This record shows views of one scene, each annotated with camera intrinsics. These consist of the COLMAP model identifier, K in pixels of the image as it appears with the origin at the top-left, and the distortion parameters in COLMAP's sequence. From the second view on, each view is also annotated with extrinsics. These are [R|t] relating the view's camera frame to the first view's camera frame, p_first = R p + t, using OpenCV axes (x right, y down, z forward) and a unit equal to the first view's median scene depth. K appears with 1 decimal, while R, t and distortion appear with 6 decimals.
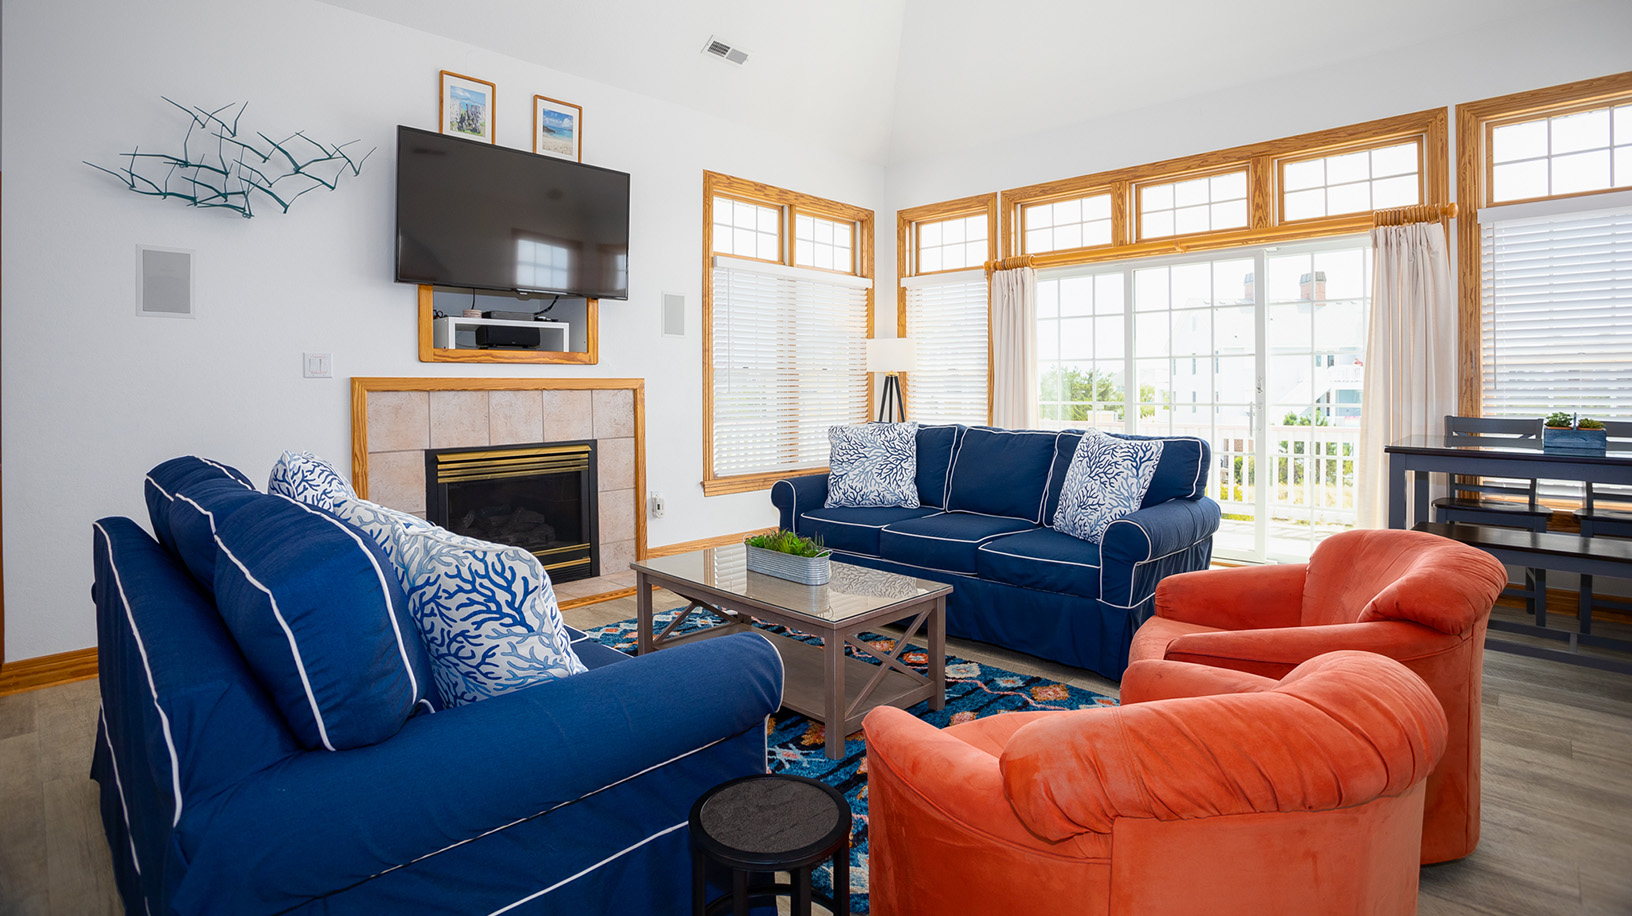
lens RADIAL K [[804.1, 0, 808.8], [0, 804.1, 391.5], [0, 0, 1]] dist [-0.078317, 0.038604]
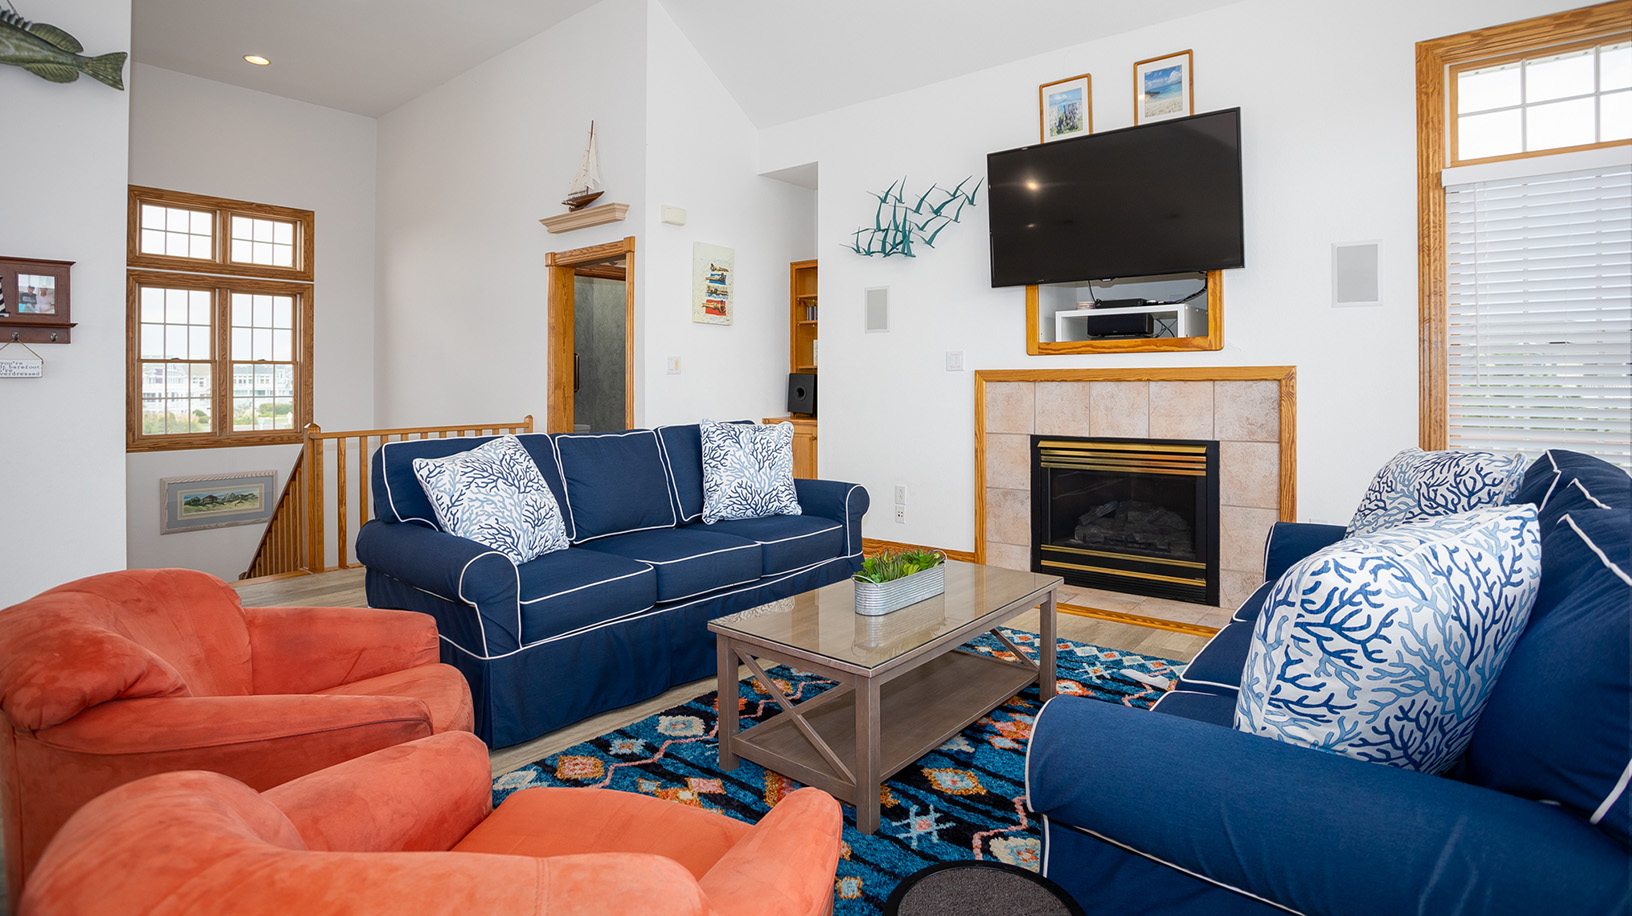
lens RADIAL K [[804.1, 0, 808.8], [0, 804.1, 391.5], [0, 0, 1]] dist [-0.078317, 0.038604]
pose [[0.078785, 0.011097, -0.996830, 0.549165], [-0.008581, 0.999909, 0.010453, 0.004124], [0.996855, 0.007730, 0.078873, 0.548238]]
